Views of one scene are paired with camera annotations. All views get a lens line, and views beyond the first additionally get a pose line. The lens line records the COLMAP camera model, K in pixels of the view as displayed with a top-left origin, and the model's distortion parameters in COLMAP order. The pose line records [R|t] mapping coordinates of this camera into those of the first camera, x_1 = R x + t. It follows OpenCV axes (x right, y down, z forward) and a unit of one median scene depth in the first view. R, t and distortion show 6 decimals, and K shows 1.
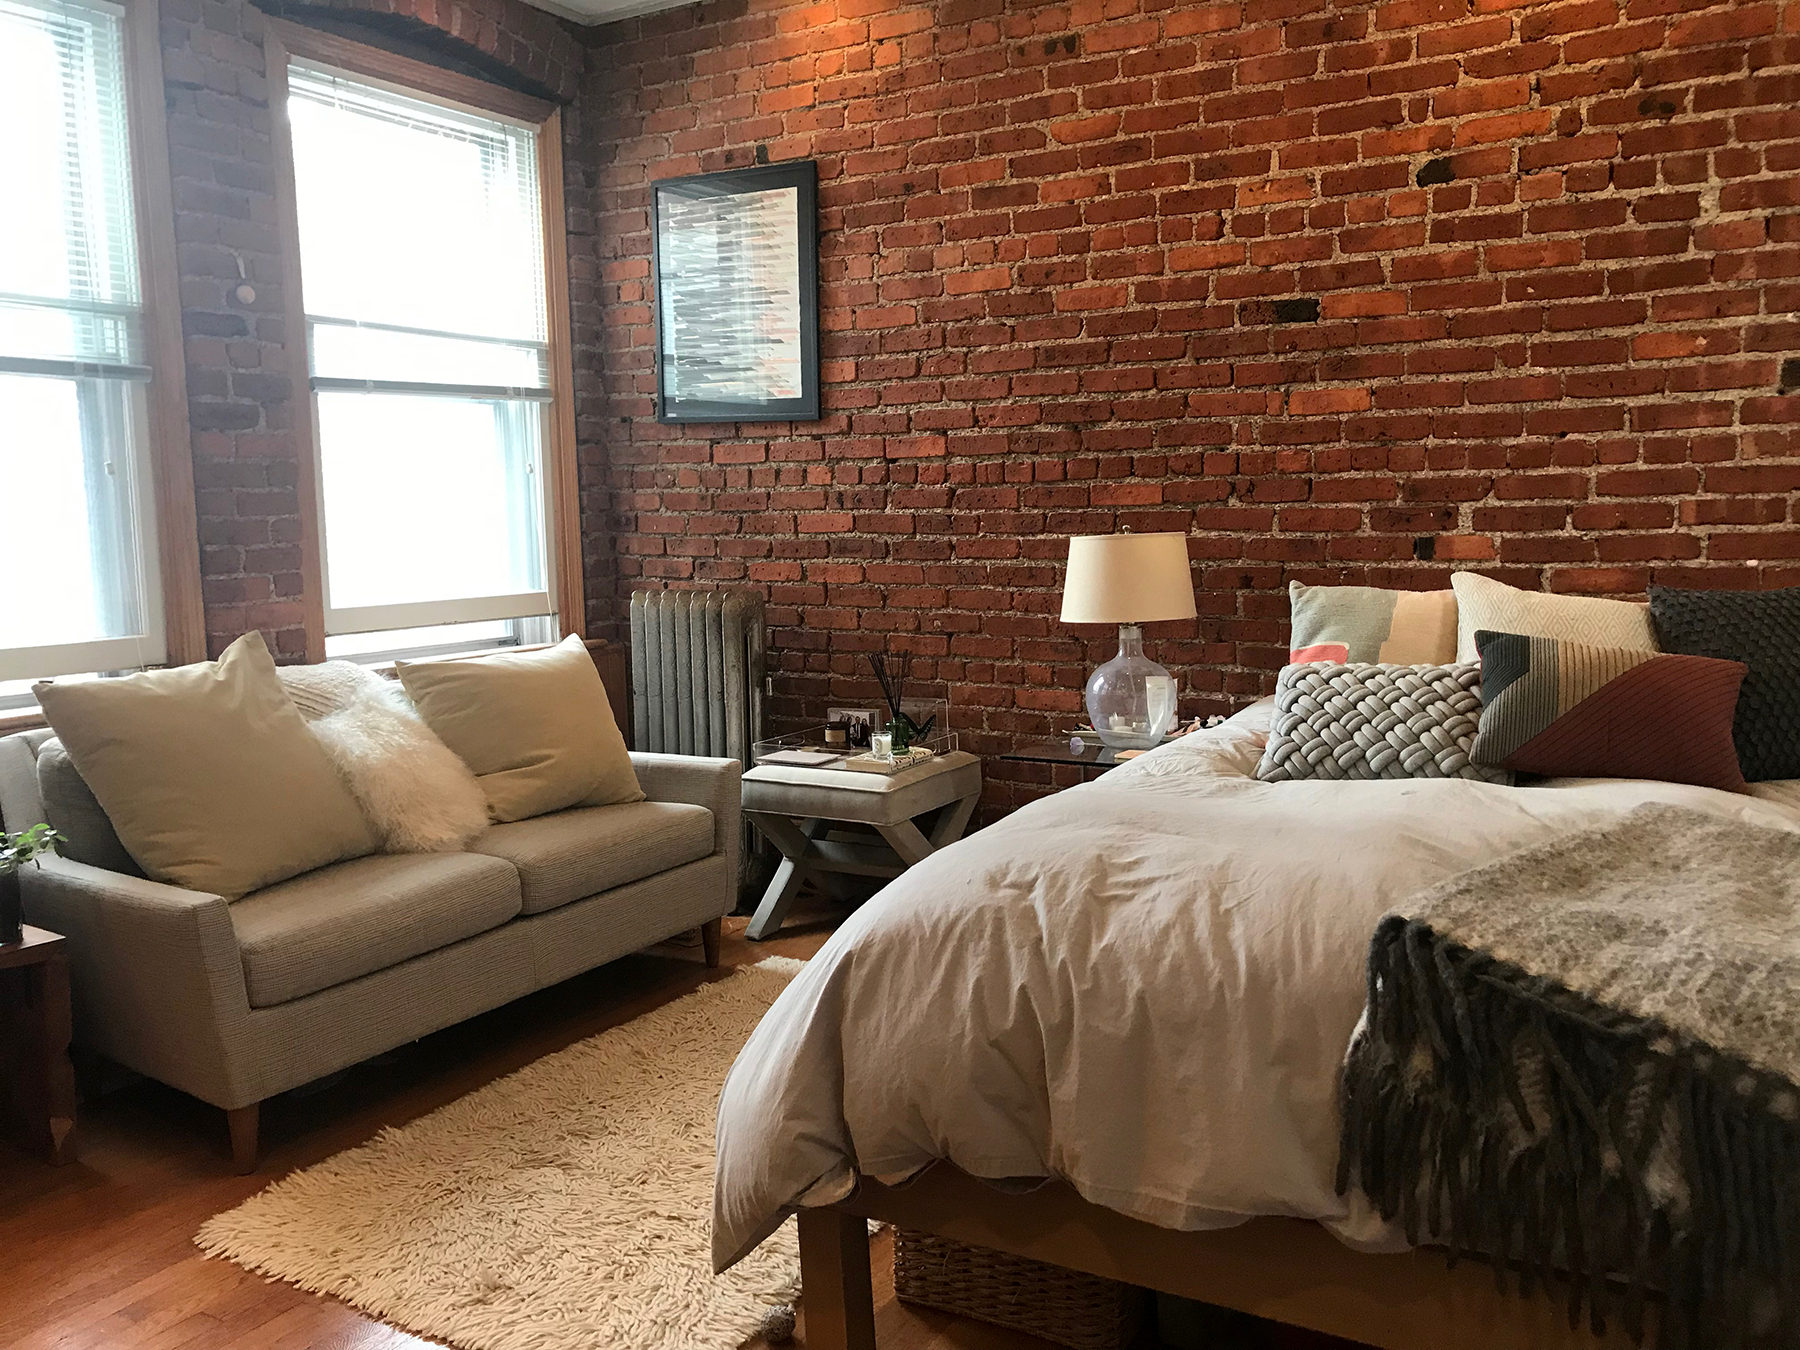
lens RADIAL K [[1485.5, 0, 900.7], [0, 1485.5, 671.0], [0, 0, 1]] dist [0.011155, 0.002614]
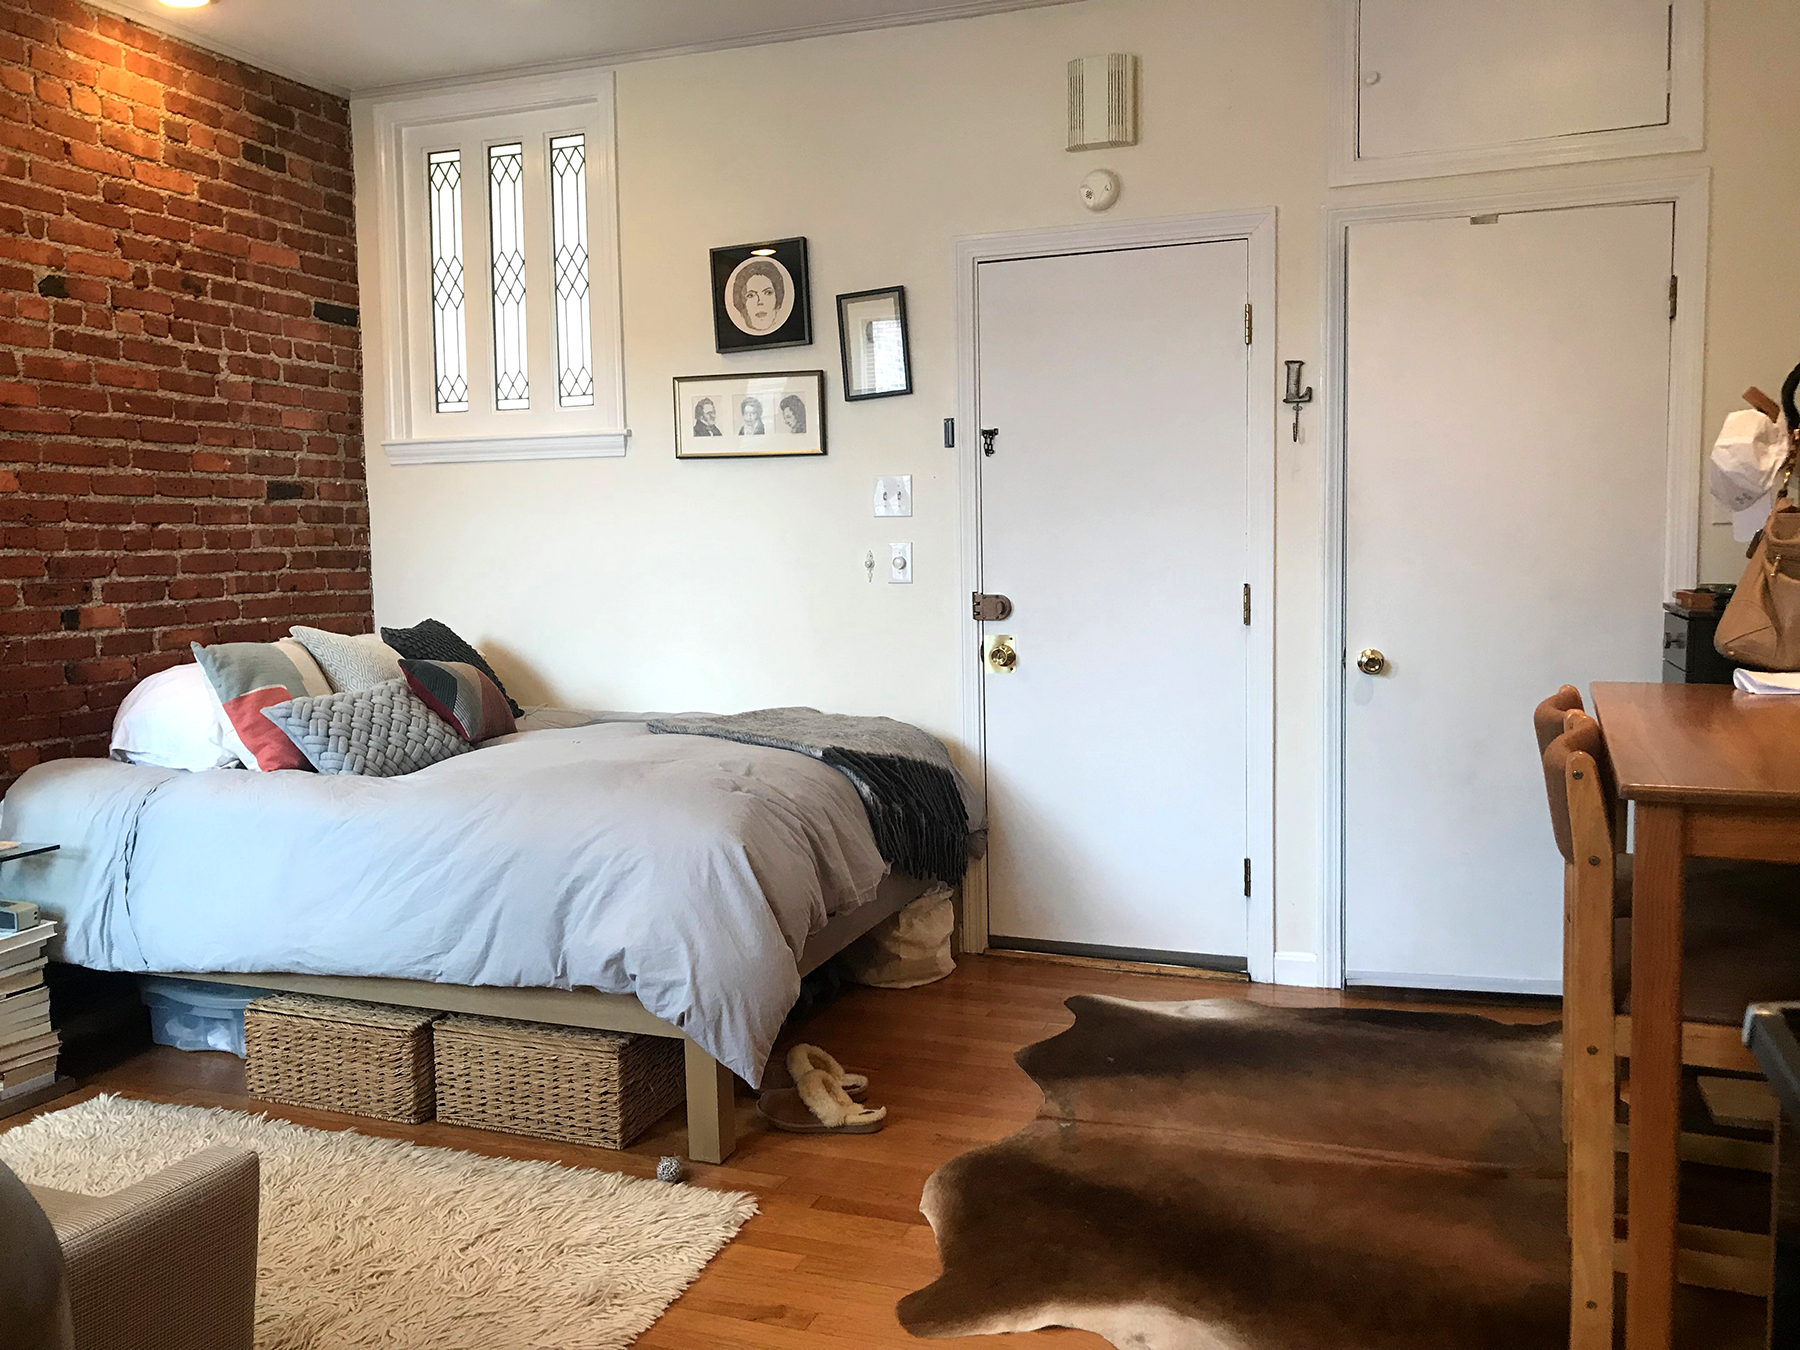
lens RADIAL K [[1485.5, 0, 899.2], [0, 1485.5, 672.1], [0, 0, 1]] dist [0.011155, 0.002614]
pose [[-0.188243, -0.056320, 0.980506, -0.905985], [0.130510, 0.988066, 0.081811, -0.057150], [-0.973412, 0.143367, -0.178646, 0.634665]]
